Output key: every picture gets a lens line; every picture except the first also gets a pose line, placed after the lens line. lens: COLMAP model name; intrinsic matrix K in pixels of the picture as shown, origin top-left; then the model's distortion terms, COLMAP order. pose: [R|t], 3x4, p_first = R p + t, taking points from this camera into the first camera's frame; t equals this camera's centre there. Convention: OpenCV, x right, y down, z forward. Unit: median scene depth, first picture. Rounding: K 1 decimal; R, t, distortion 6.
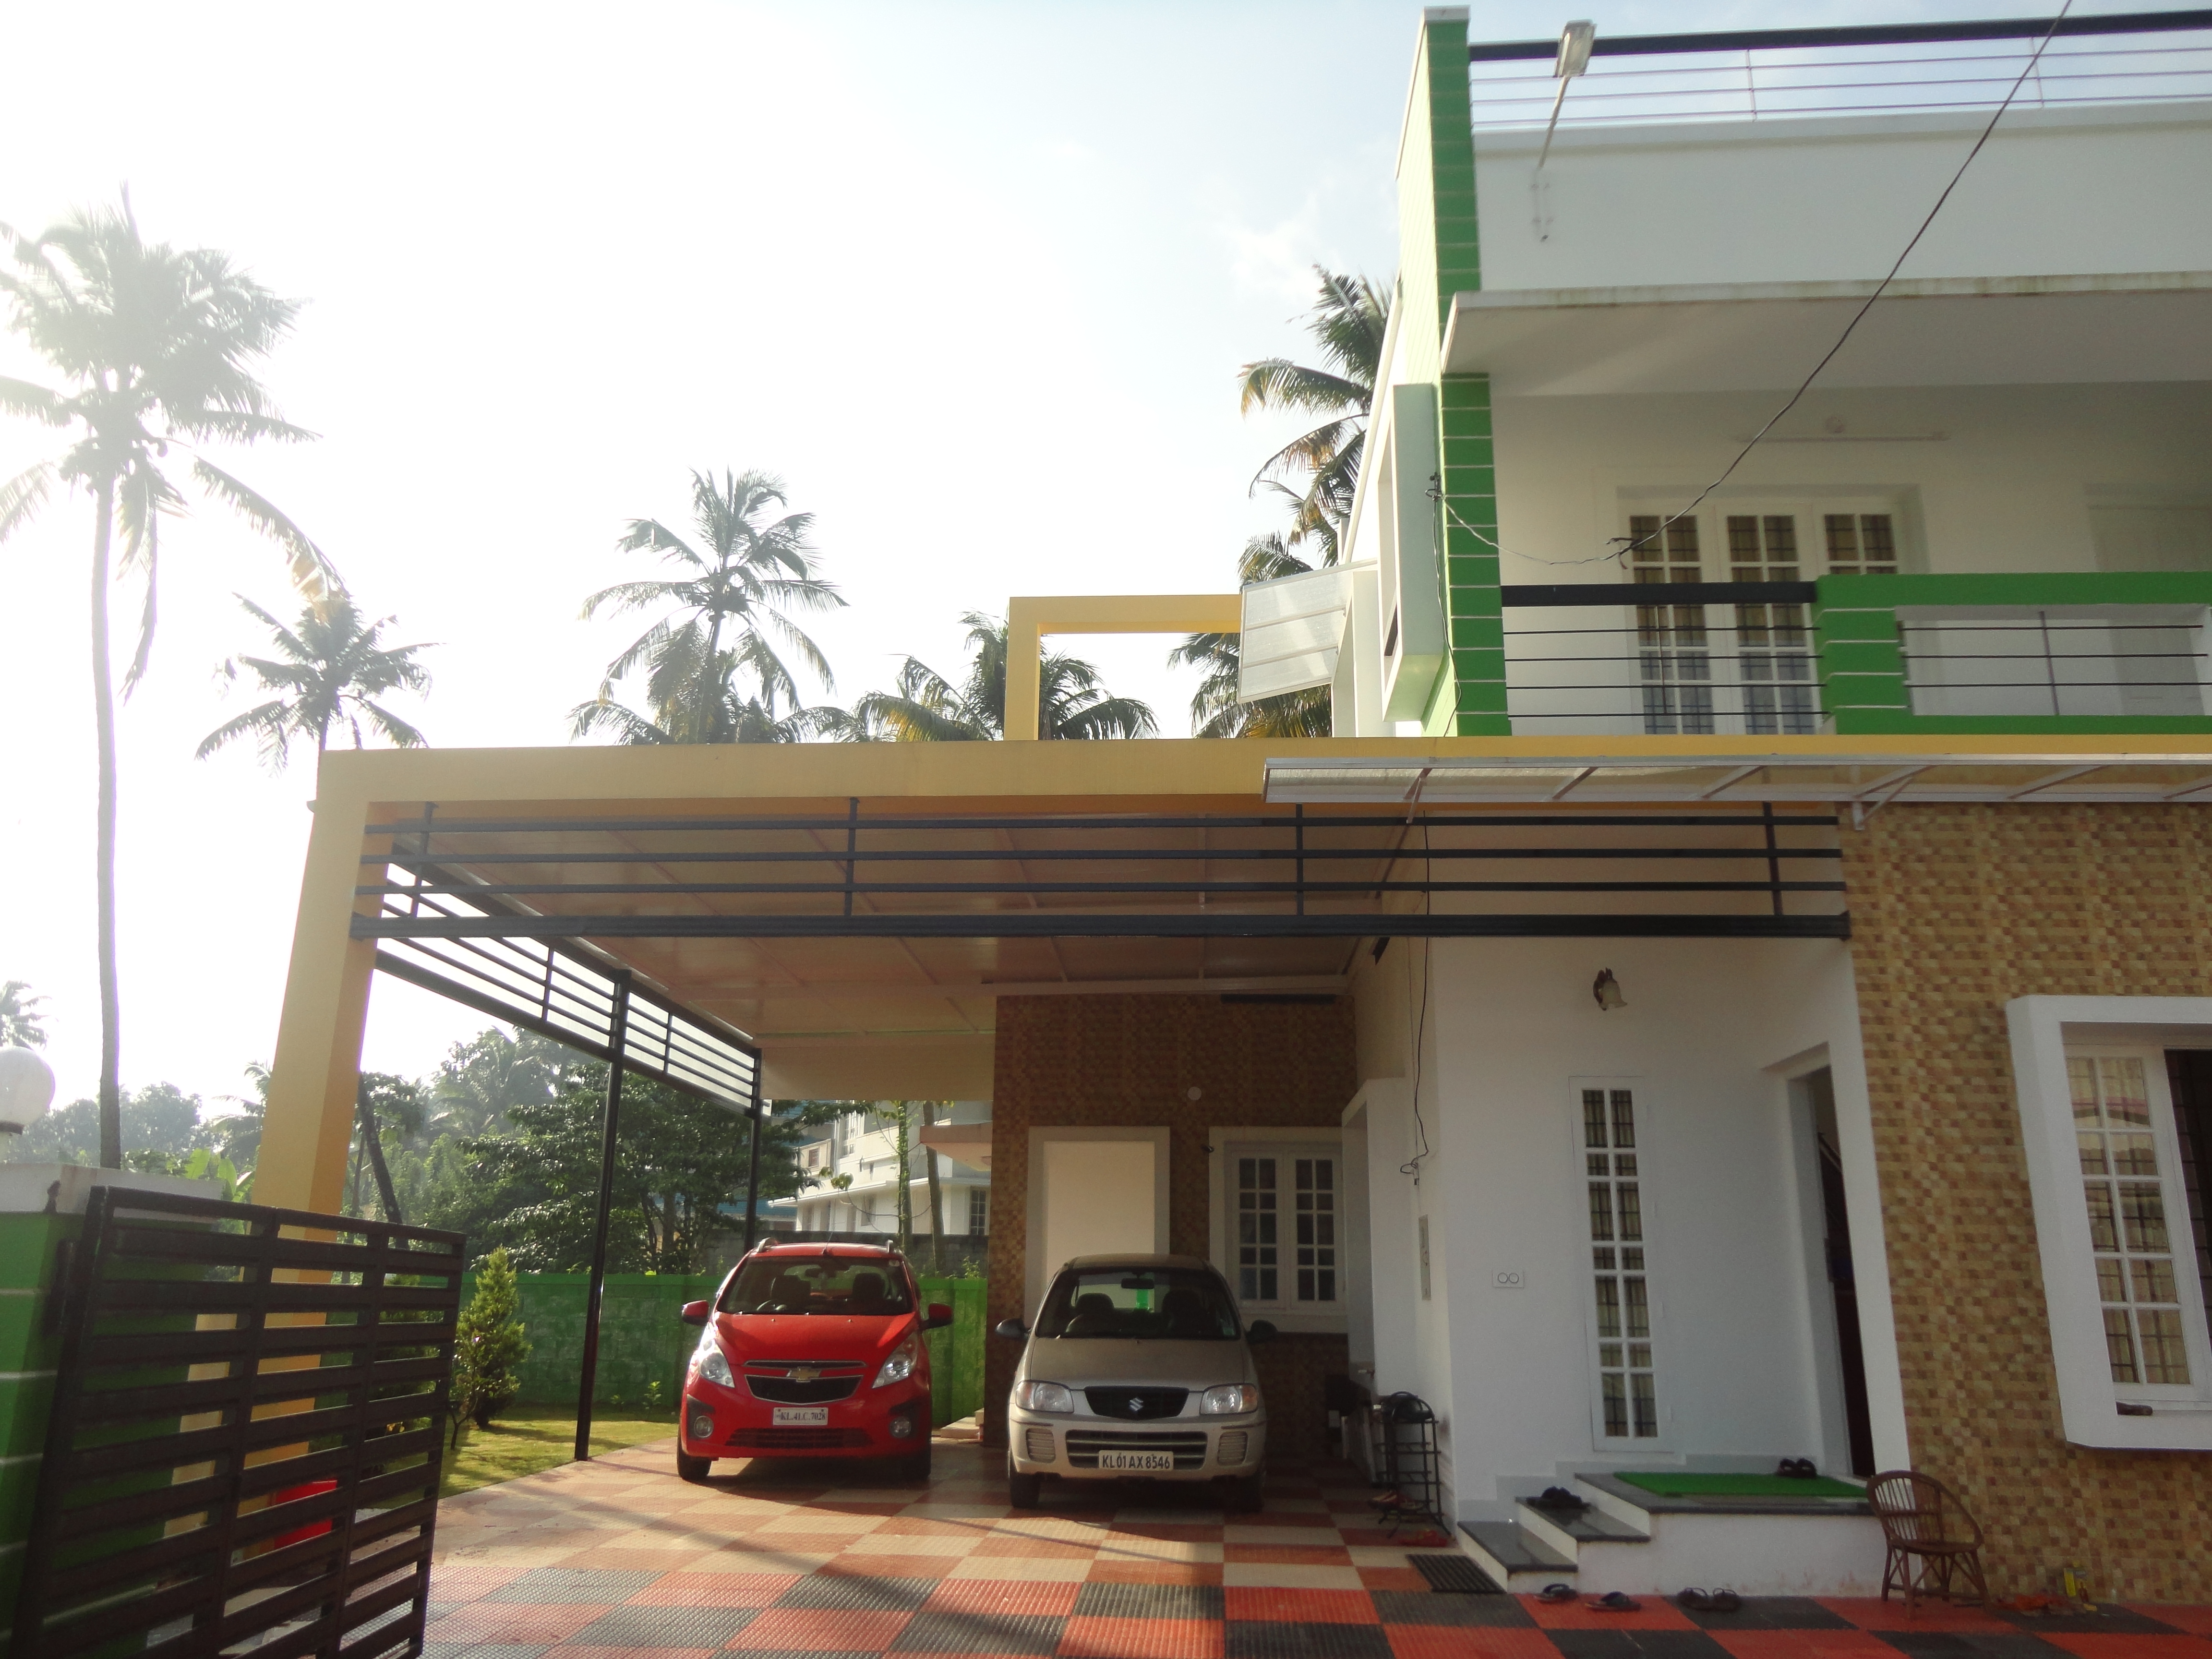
lens RADIAL K [[1592.8, 0, 1106.0], [0, 1592.8, 829.5], [0, 0, 1]] dist [-0.031974, 0.037488]
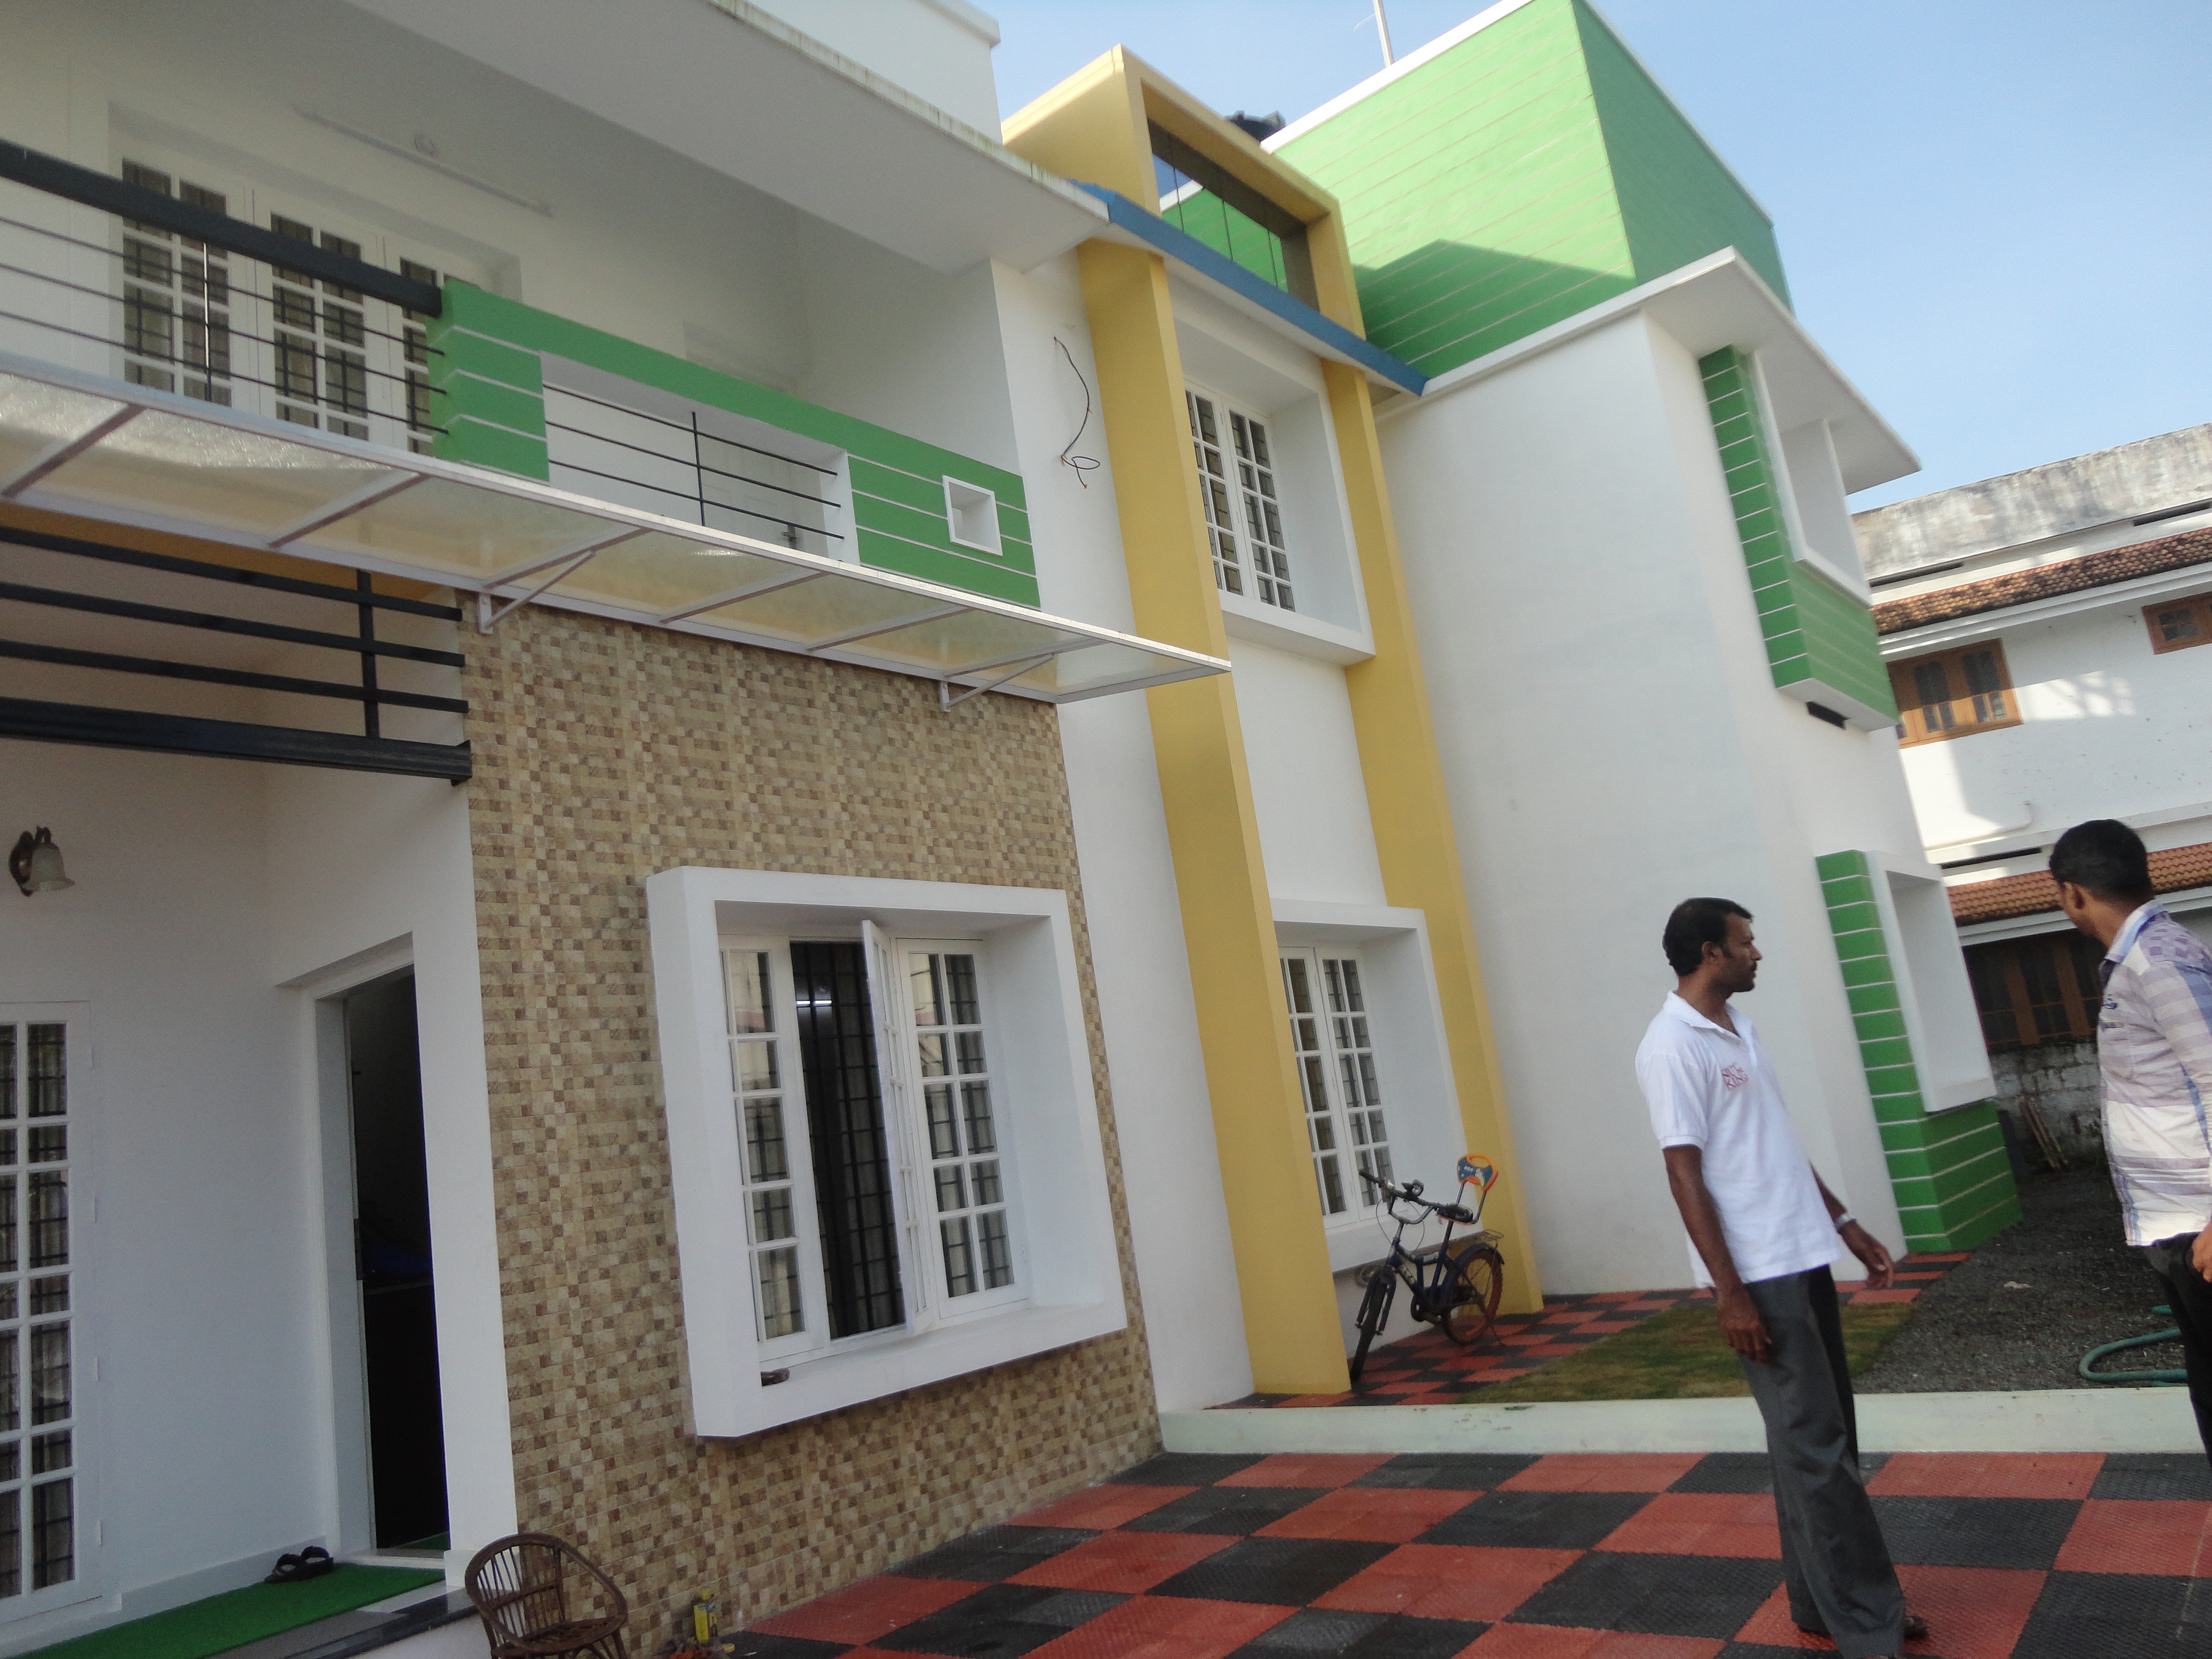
lens RADIAL K [[1636.4, 0, 1102.4], [0, 1636.4, 800.8], [0, 0, 1]] dist [-0.007057, 0.002607]
pose [[0.575570, 0.074949, 0.814311, 0.037345], [-0.073033, 0.996523, -0.040099, 0.075035], [-0.814485, -0.036392, 0.579043, 0.306818]]
